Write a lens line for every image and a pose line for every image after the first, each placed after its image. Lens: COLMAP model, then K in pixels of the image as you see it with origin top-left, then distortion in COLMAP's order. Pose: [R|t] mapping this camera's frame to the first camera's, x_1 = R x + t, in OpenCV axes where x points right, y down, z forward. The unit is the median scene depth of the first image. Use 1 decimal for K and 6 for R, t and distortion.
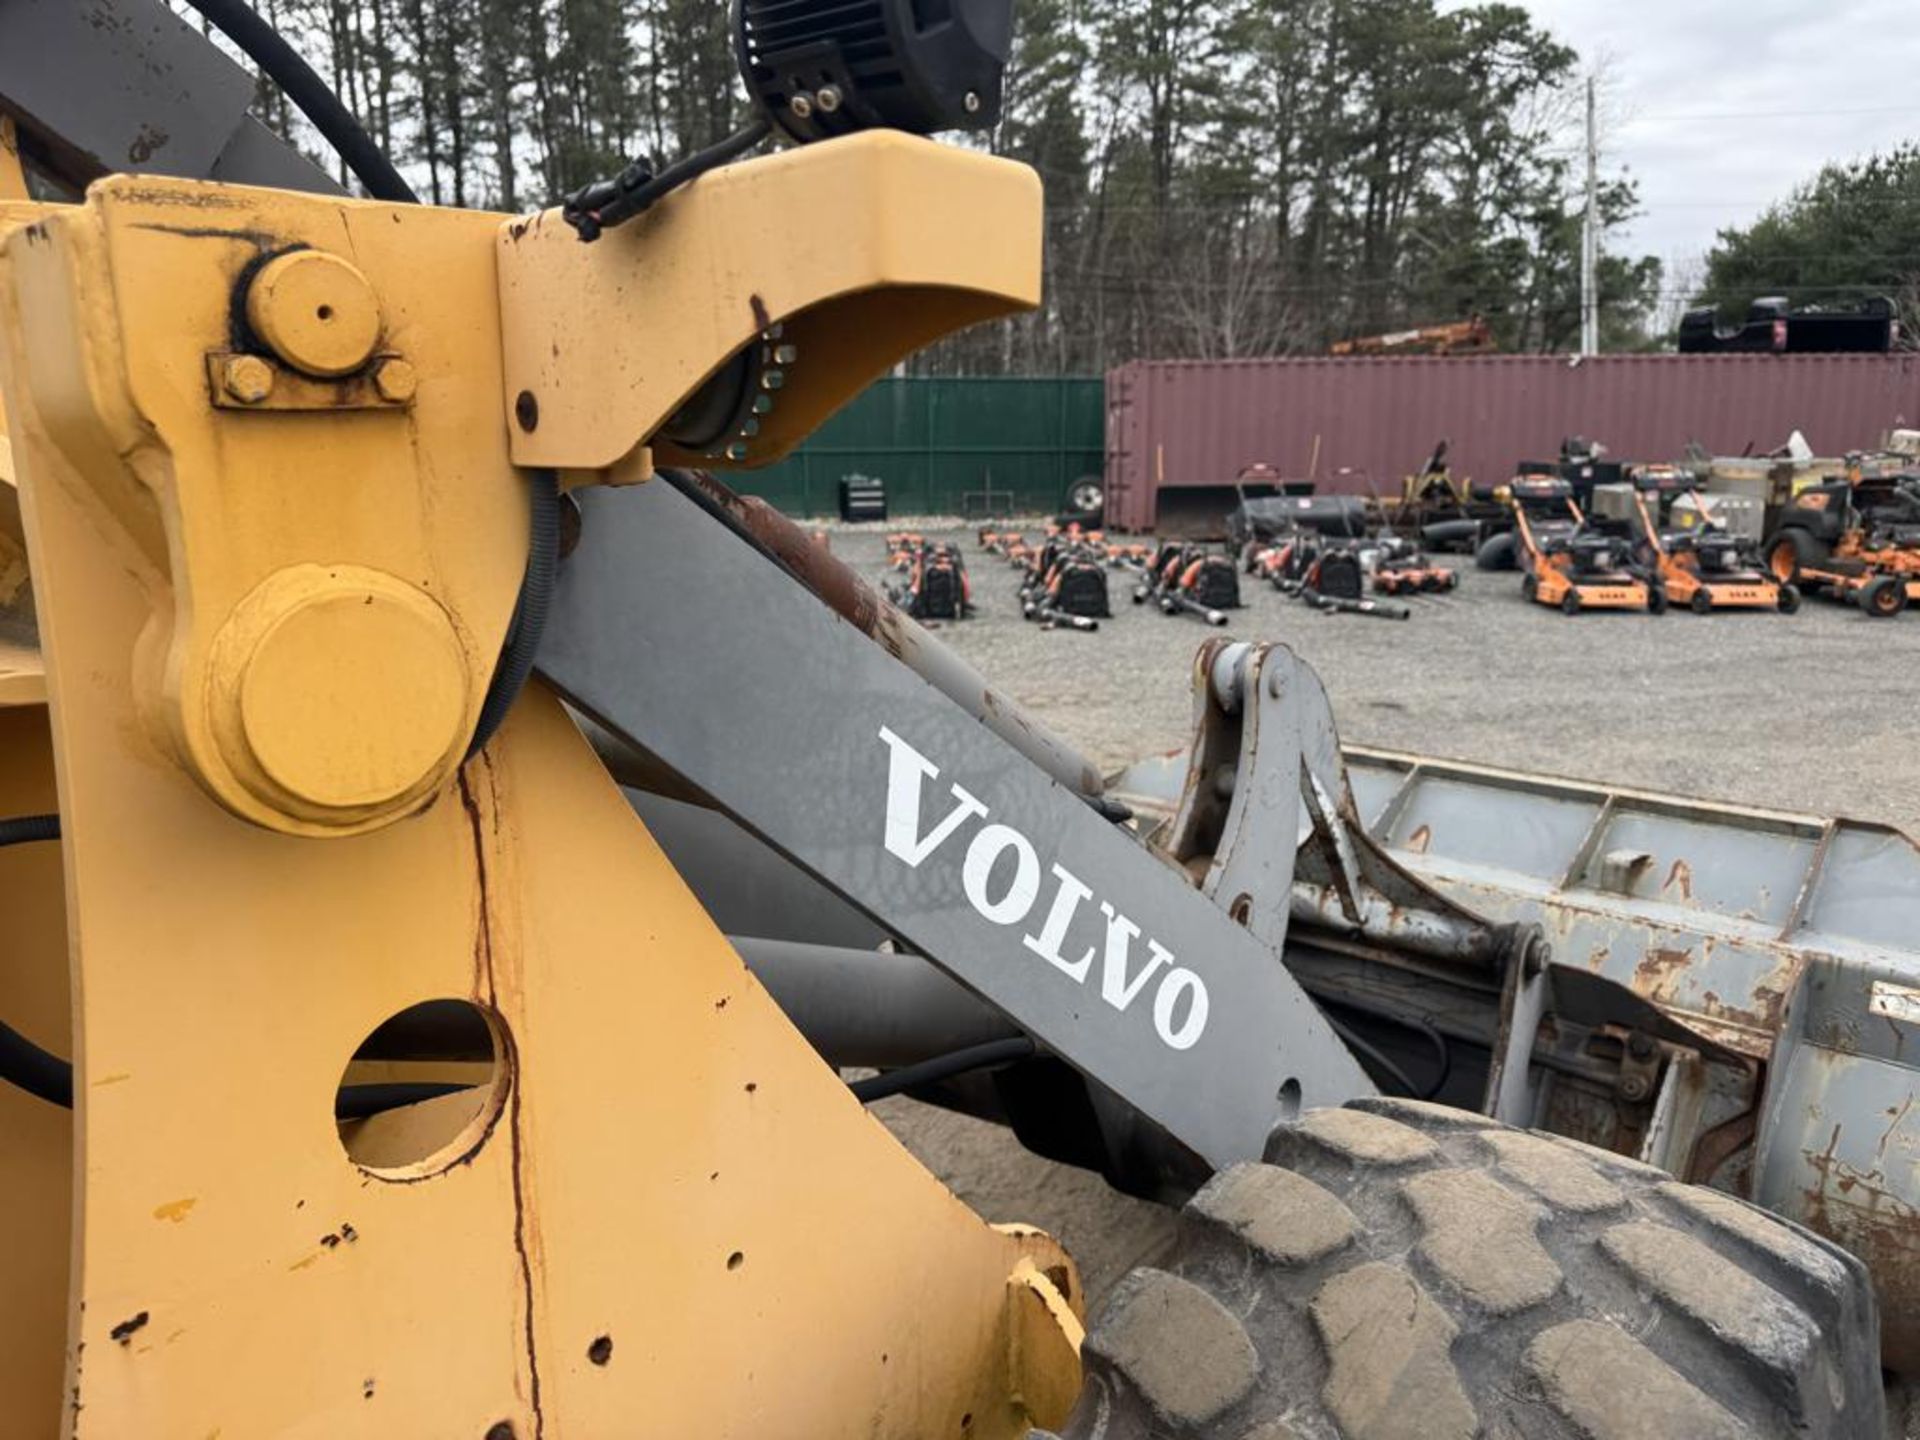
lens RADIAL K [[1372.9, 0, 962.5], [0, 1372.9, 728.3], [0, 0, 1]] dist [0.032376, -0.034593]
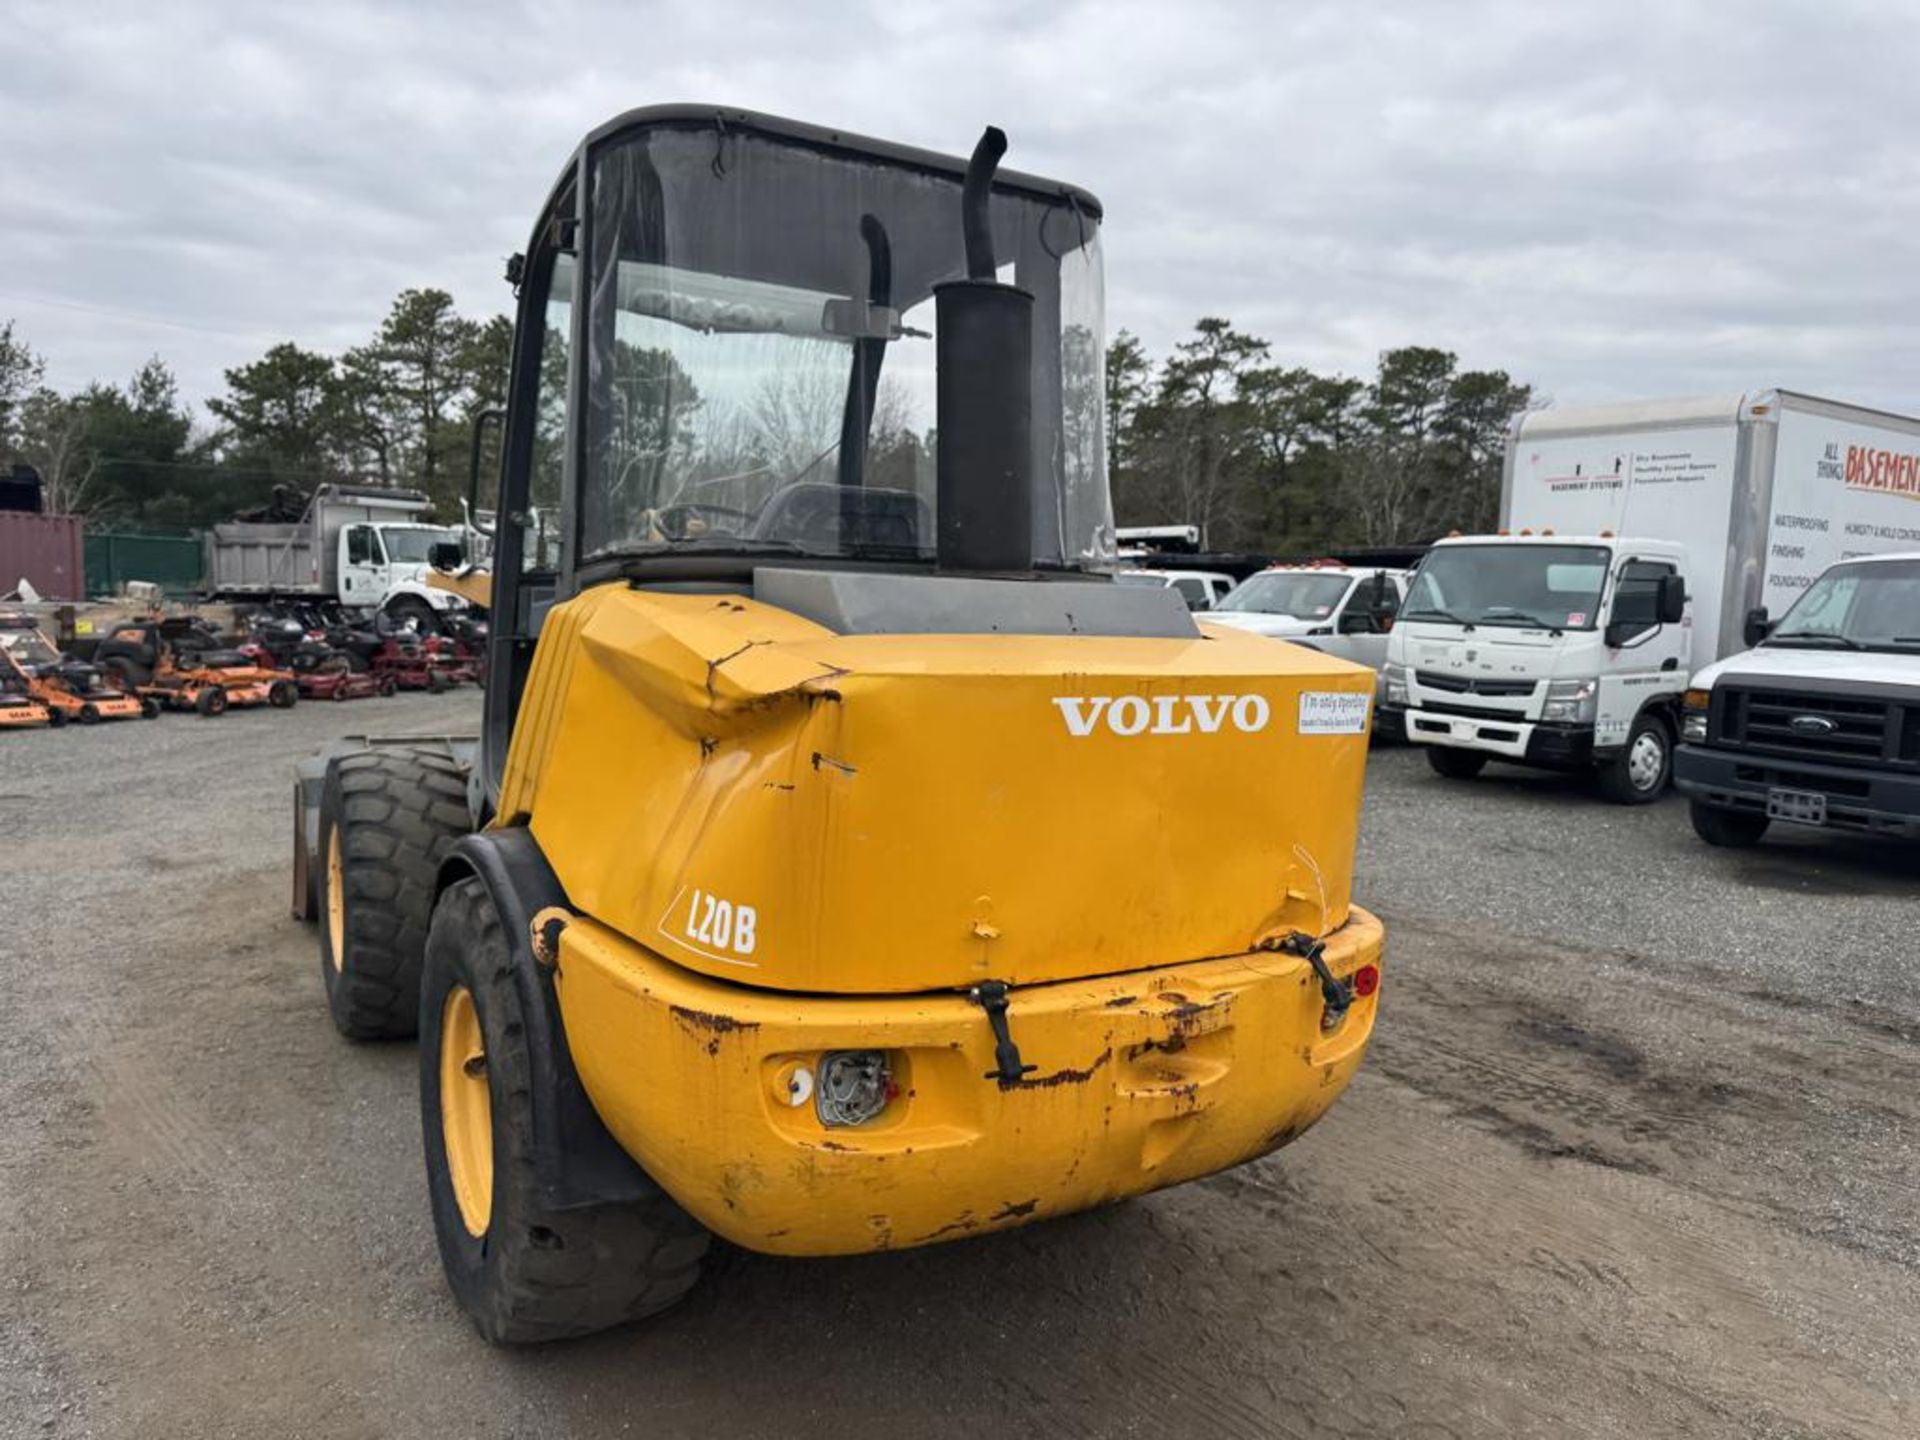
lens RADIAL K [[1369.8, 0, 958.3], [0, 1369.8, 752.4], [0, 0, 1]] dist [0.043052, -0.061303]
pose [[0.306834, -0.087772, 0.947707, -0.401169], [0.166198, 0.985381, 0.037452, 0.026716], [-0.937140, 0.146016, 0.316936, -0.133392]]
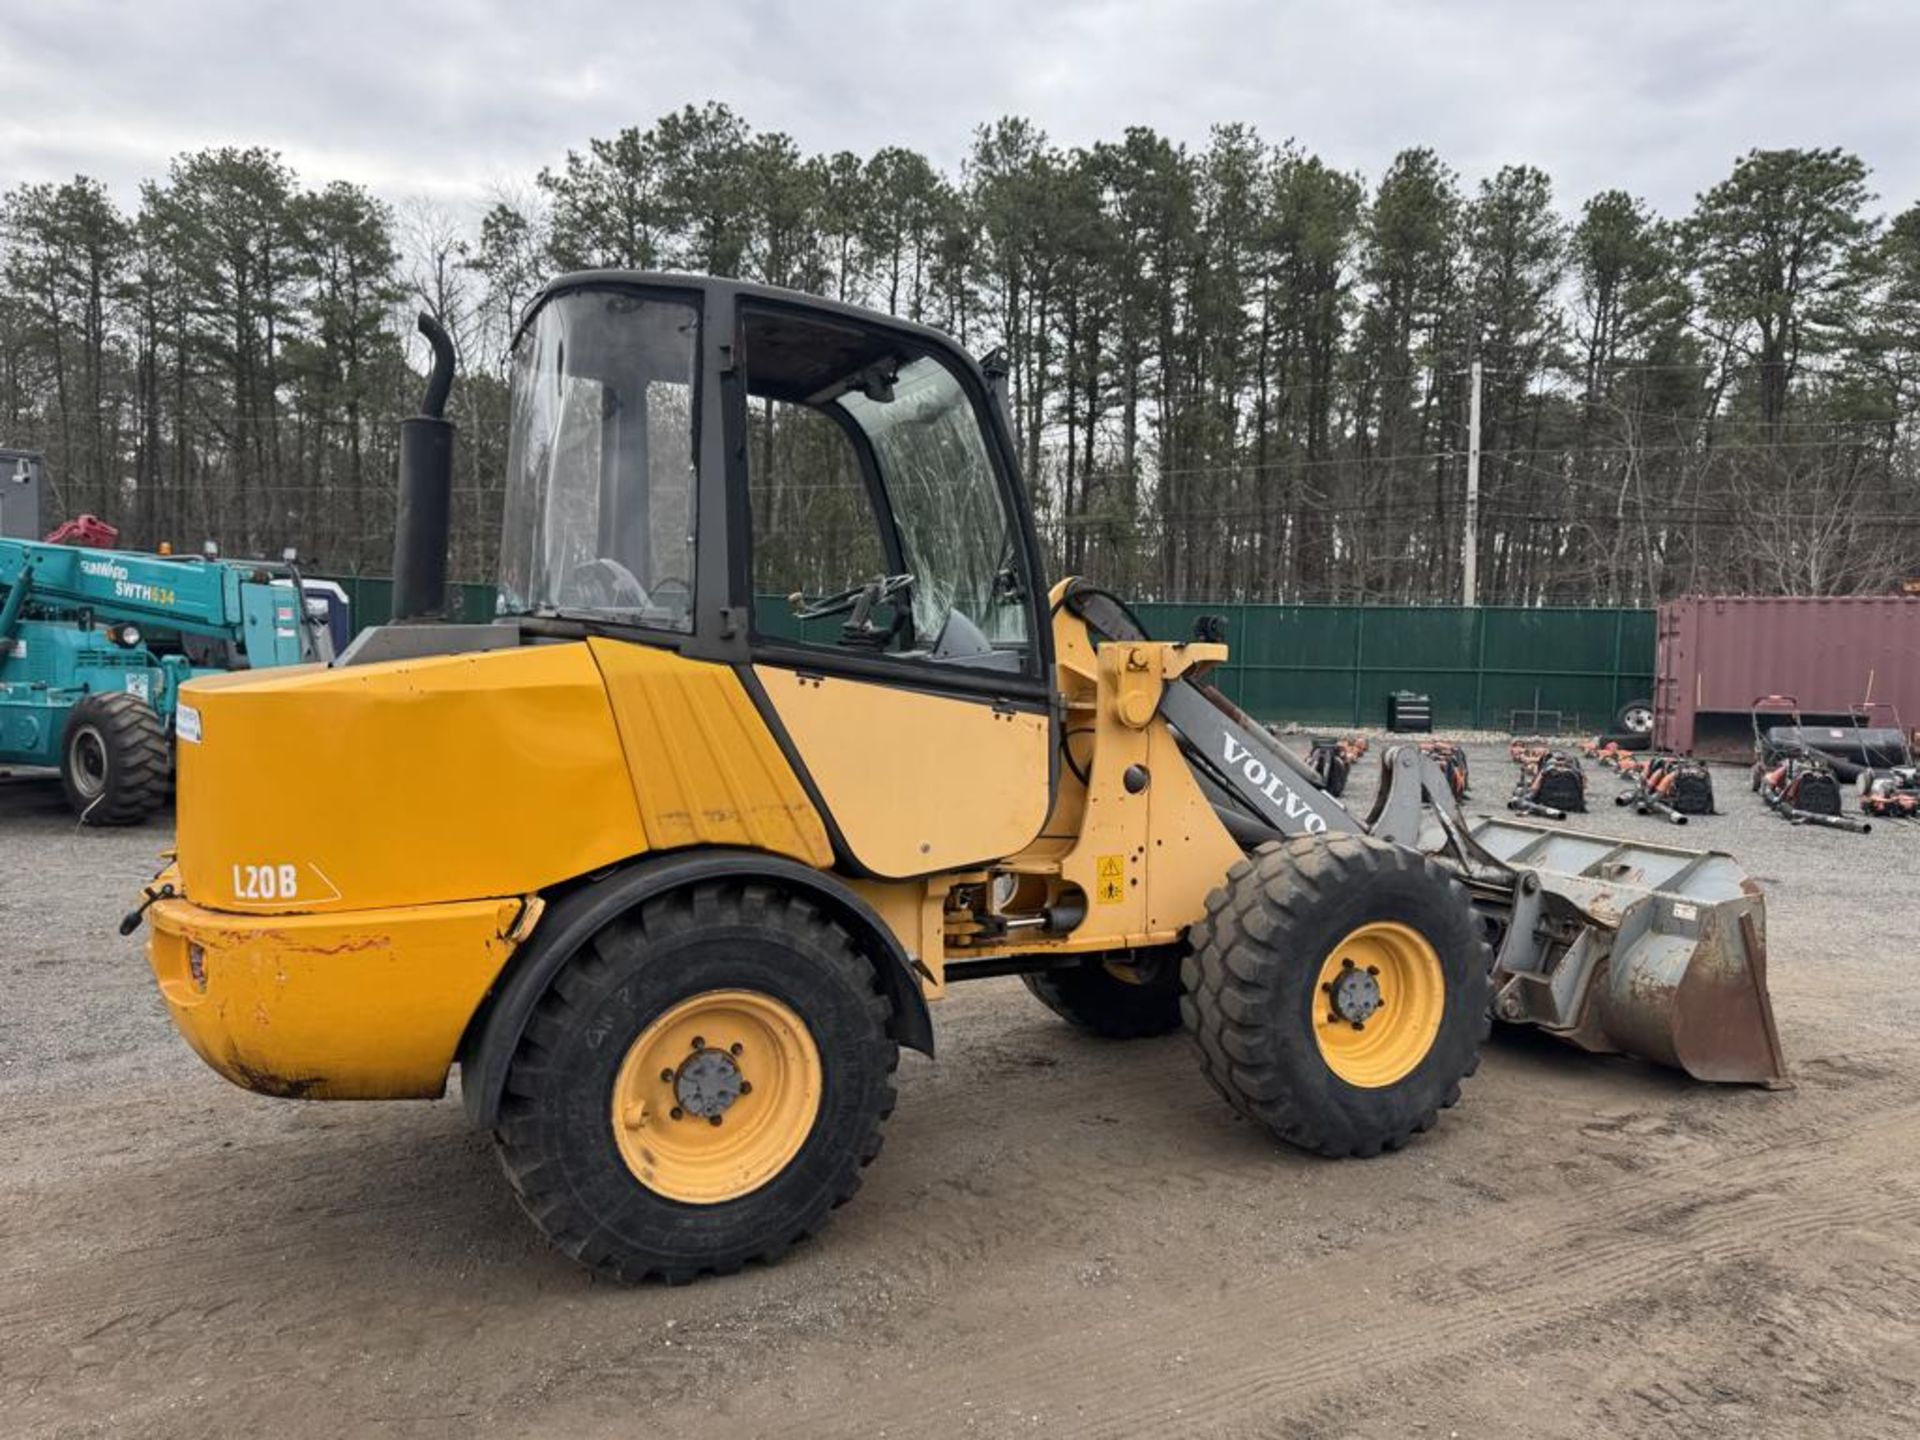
lens RADIAL K [[1372.9, 0, 962.5], [0, 1372.9, 728.3], [0, 0, 1]] dist [0.032376, -0.034593]
pose [[0.914844, 0.047106, -0.401051, 0.086215], [-0.107750, 0.985639, -0.130021, 0.059948], [0.389166, 0.162162, 0.906782, -0.313691]]
